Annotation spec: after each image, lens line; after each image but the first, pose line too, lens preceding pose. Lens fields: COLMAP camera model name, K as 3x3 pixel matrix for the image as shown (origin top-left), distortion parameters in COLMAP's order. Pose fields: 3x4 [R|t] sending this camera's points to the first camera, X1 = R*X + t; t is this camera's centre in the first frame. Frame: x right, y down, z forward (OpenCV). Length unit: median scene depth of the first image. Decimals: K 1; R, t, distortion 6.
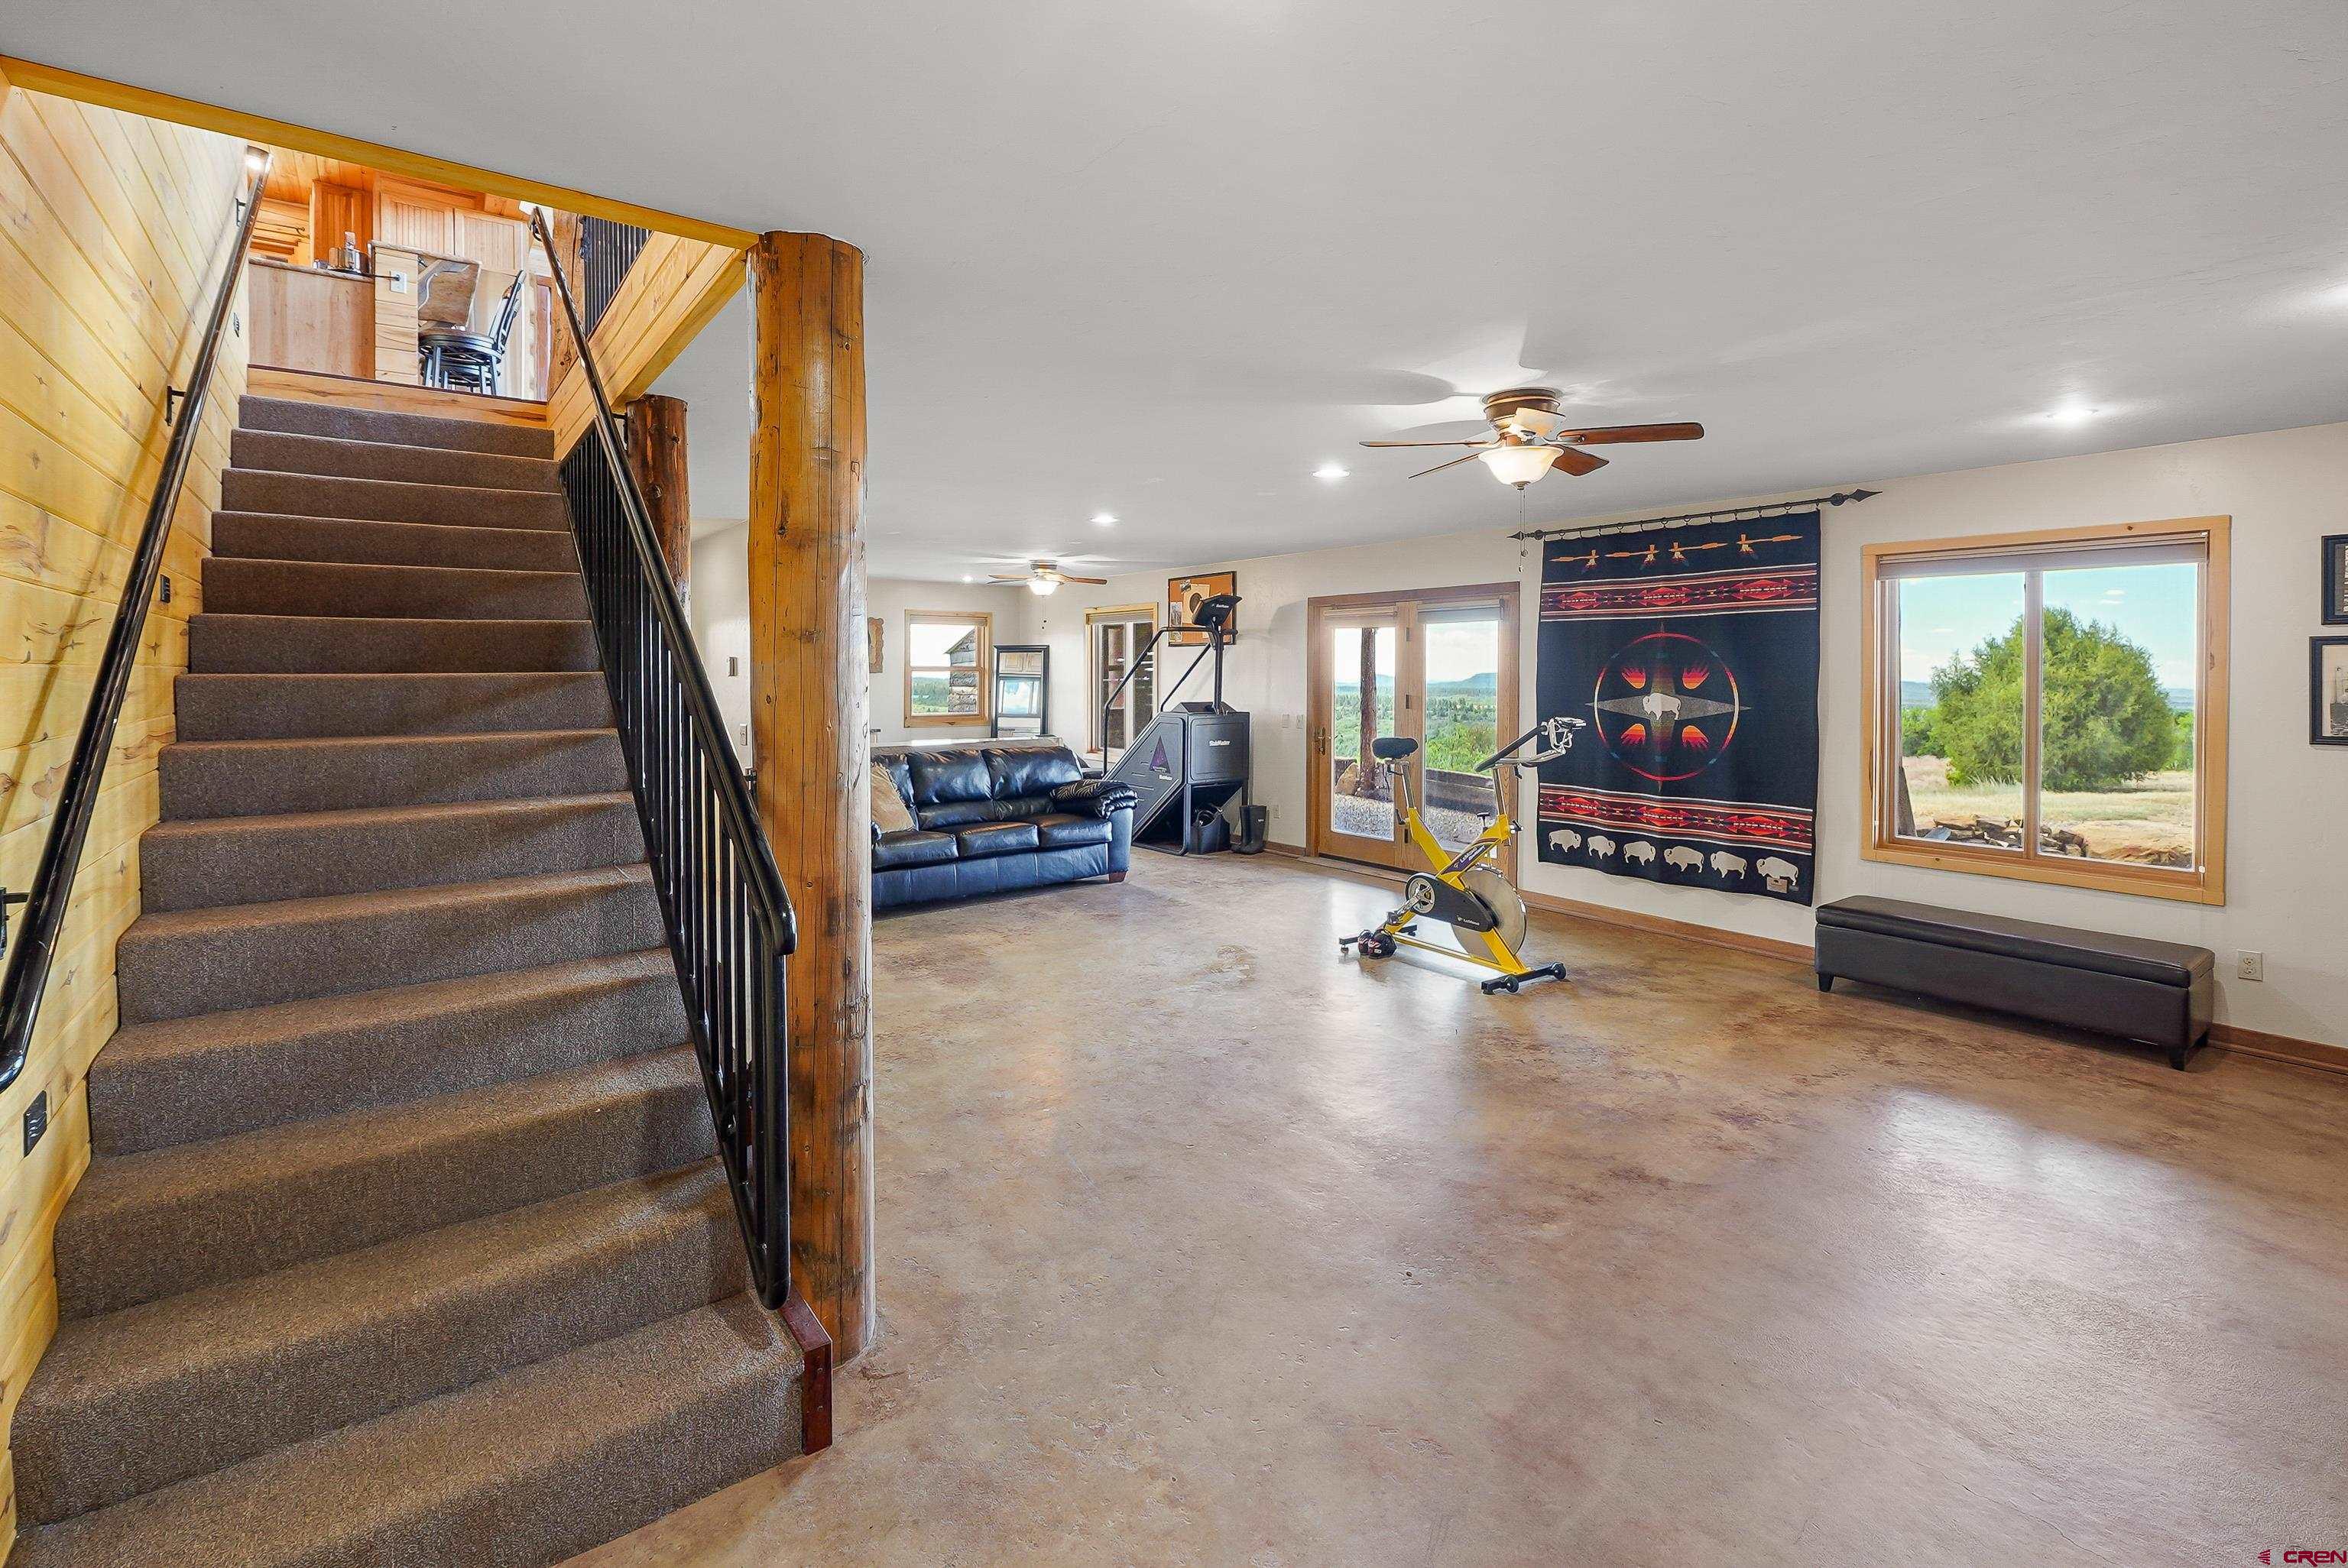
lens RADIAL K [[1042.6, 0, 1168.9], [0, 1042.6, 688.6], [0, 0, 1]] dist [-0.004550, -0.000159]
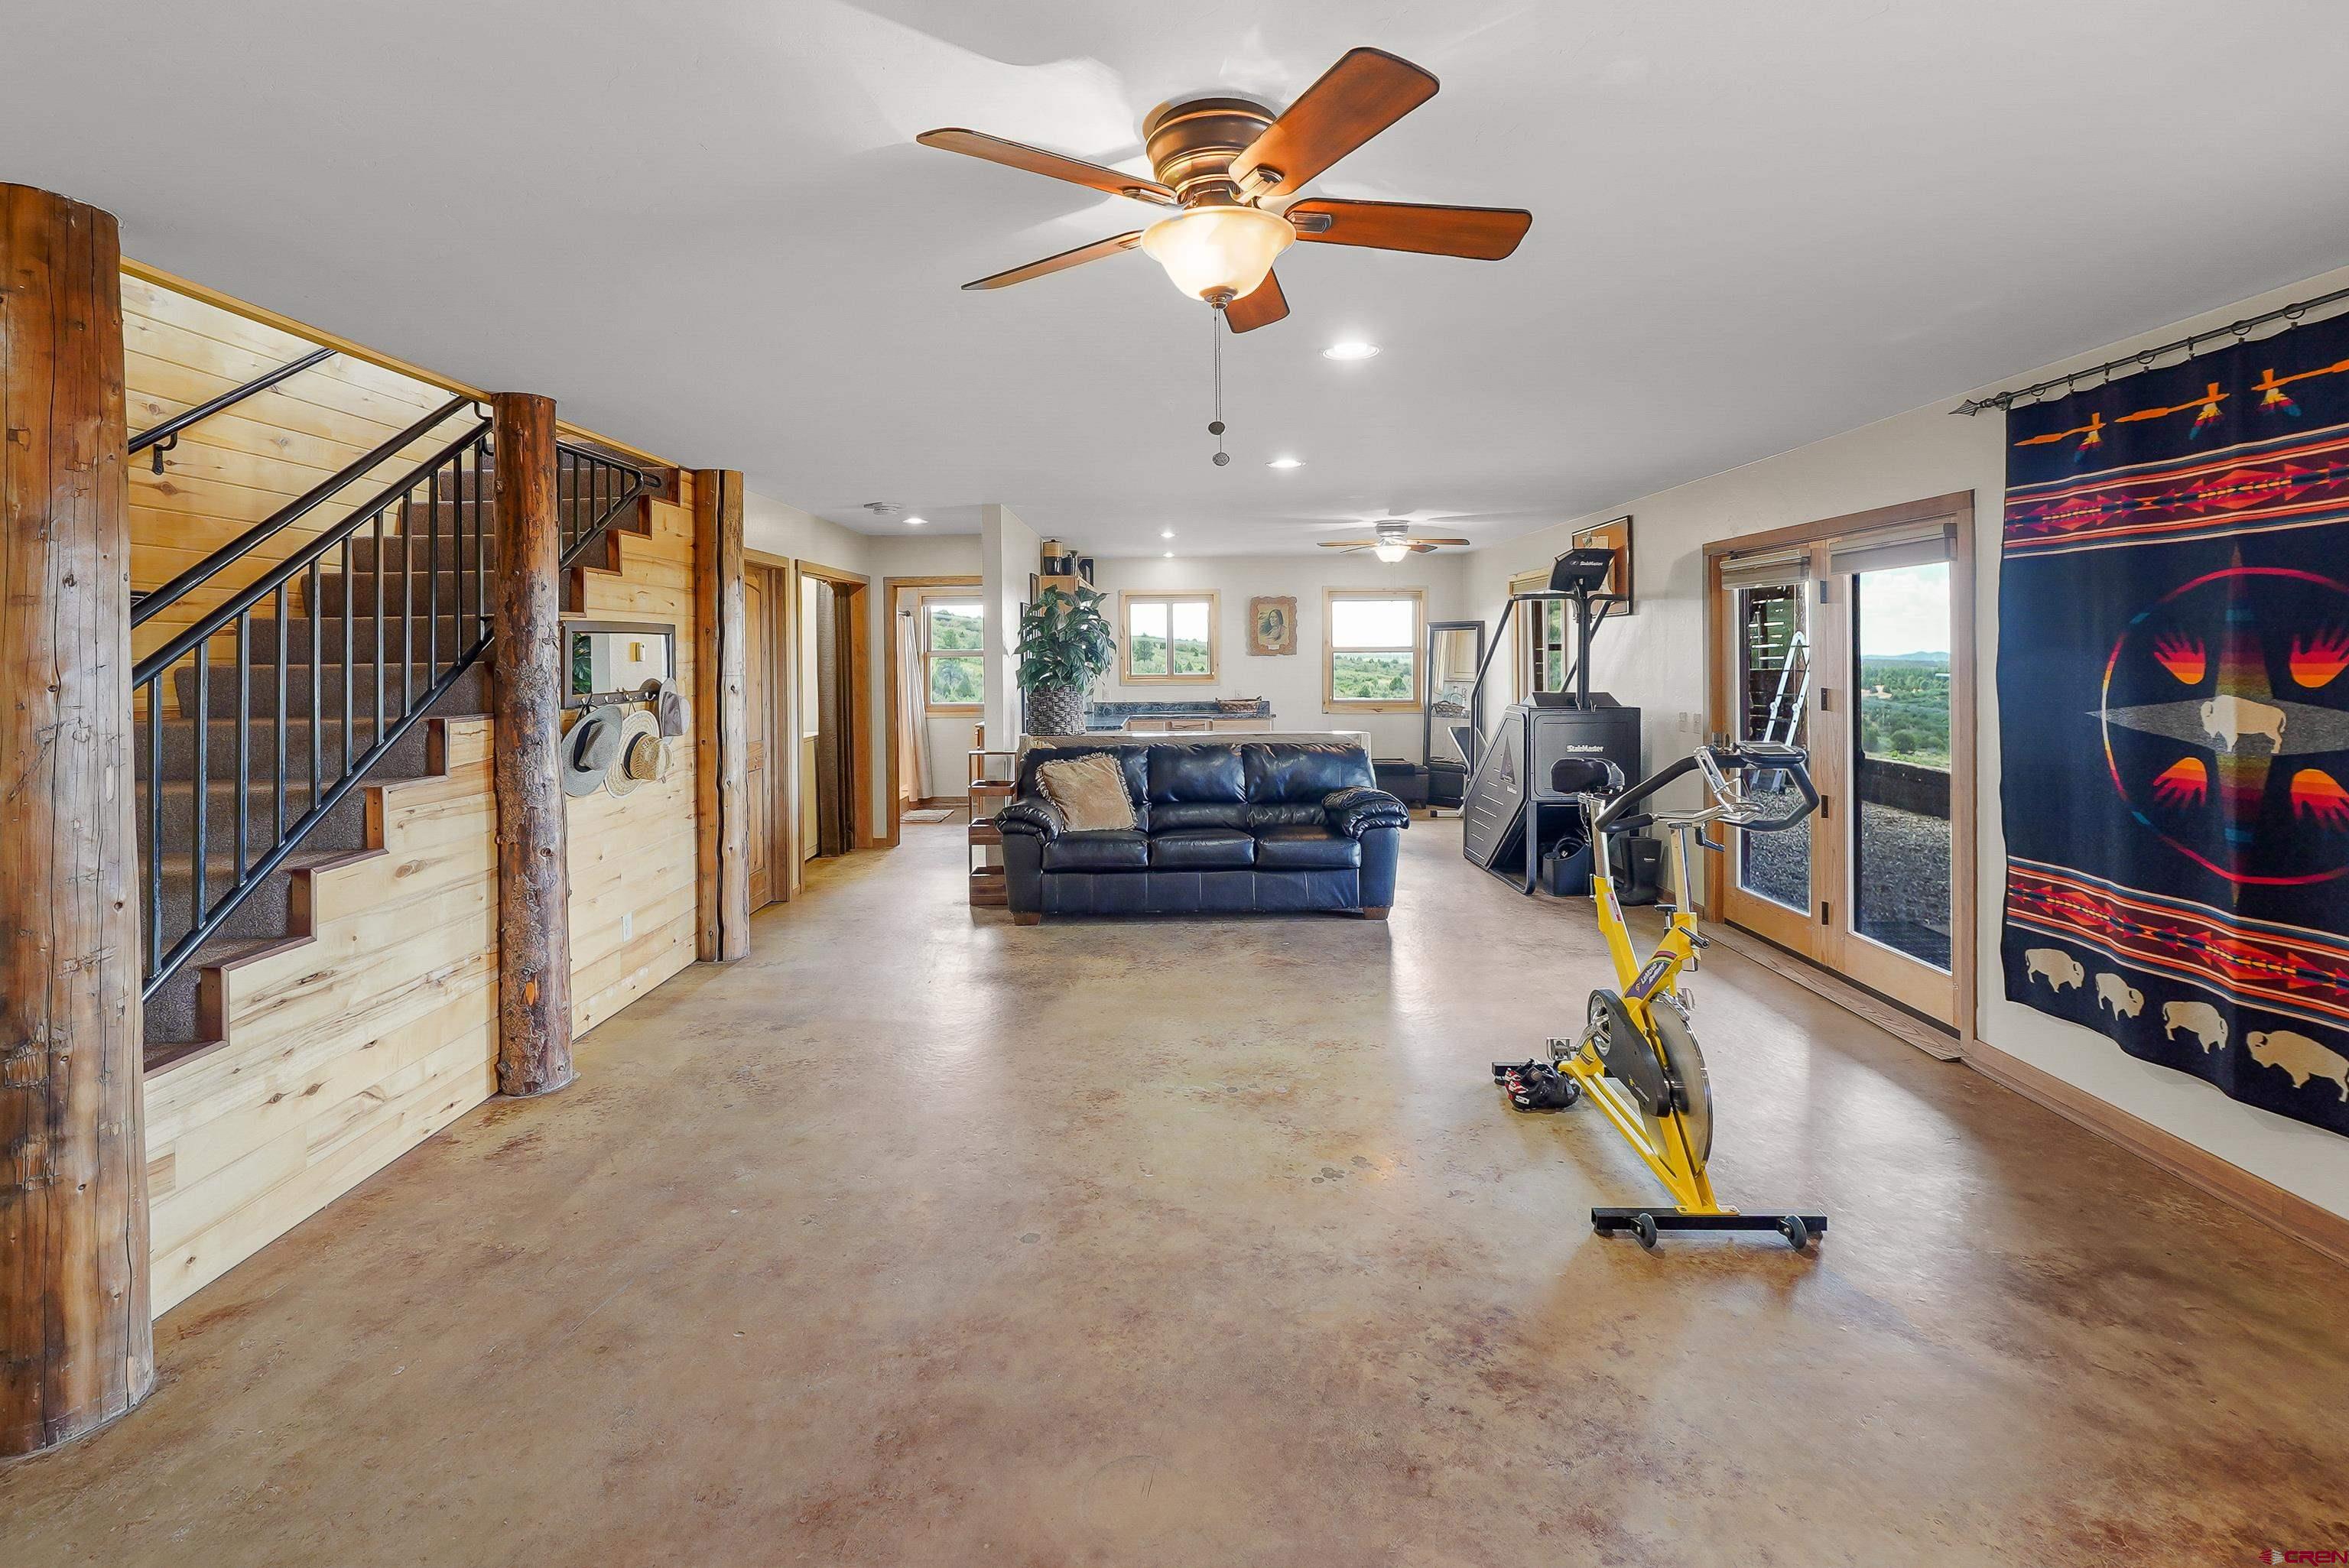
lens RADIAL K [[1032.5, 0, 1166.4], [0, 1032.5, 657.8], [0, 0, 1]] dist [-0.009582, 0.000969]
pose [[0.794263, -0.002778, -0.607567, 0.347707], [-0.003290, 0.999955, -0.008874, -0.006629], [0.607565, 0.009047, 0.794219, 0.320345]]
